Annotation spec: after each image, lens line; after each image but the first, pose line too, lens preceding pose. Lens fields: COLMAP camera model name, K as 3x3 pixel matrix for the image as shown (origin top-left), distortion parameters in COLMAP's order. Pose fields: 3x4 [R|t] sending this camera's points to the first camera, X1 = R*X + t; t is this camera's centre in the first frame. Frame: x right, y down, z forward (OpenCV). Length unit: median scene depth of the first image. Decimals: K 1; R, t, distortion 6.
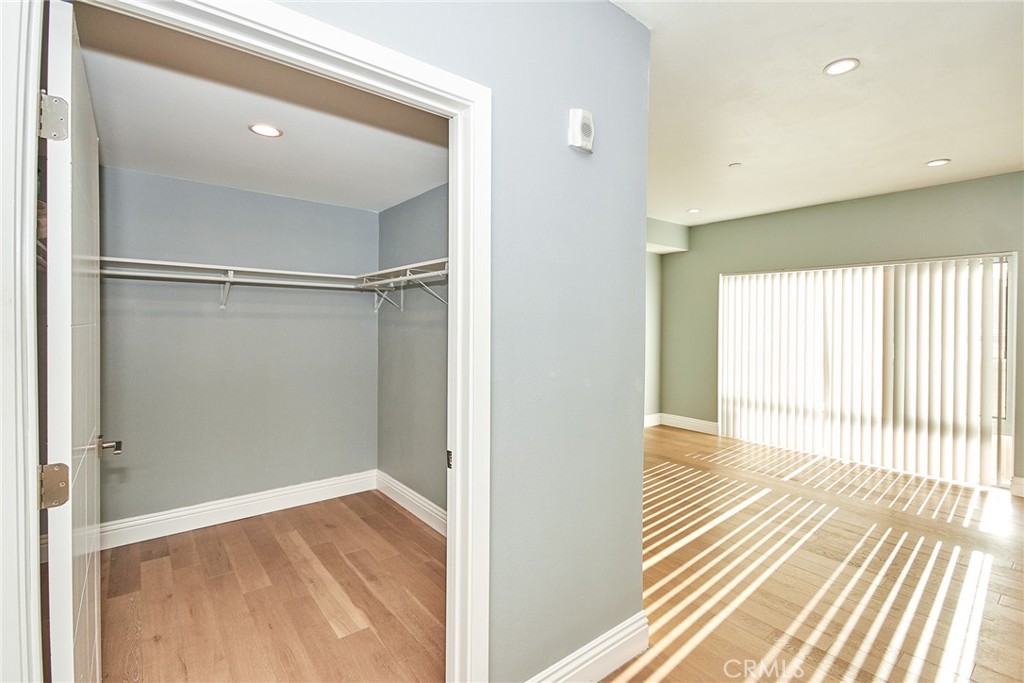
lens RADIAL K [[446.1, 0, 483.7], [0, 446.1, 320.1], [0, 0, 1]] dist [-0.001103, -0.002160]
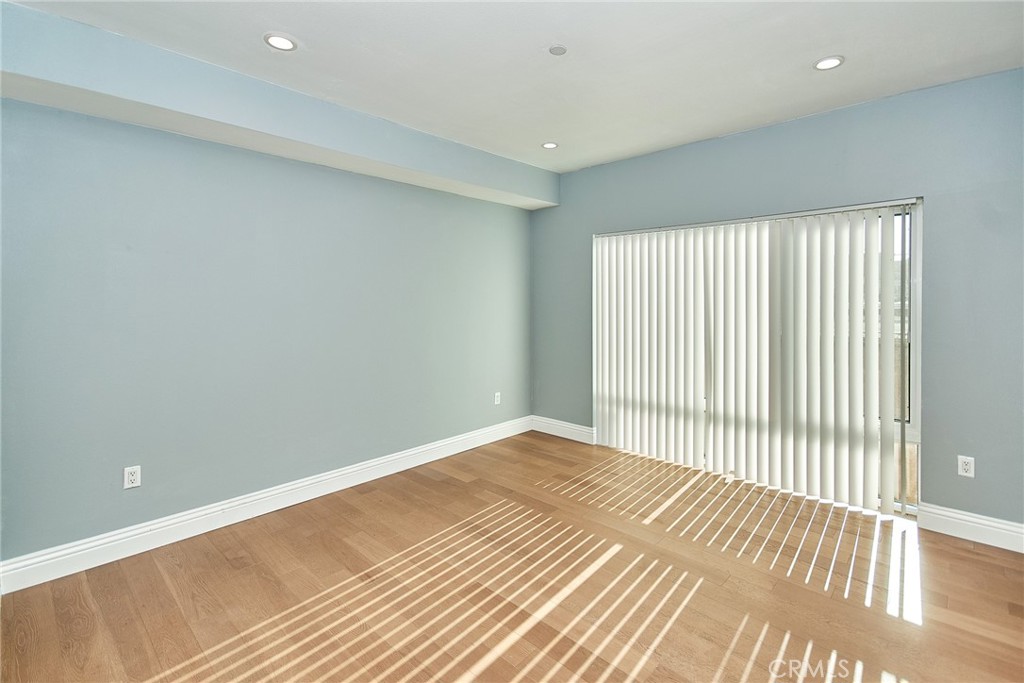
lens RADIAL K [[446.1, 0, 536.1], [0, 446.1, 302.9], [0, 0, 1]] dist [-0.001103, -0.002160]
pose [[0.979365, -0.017983, 0.201296, 0.362922], [0.015645, 0.999790, 0.013201, 0.002517], [-0.201491, -0.009779, 0.979442, 0.345746]]
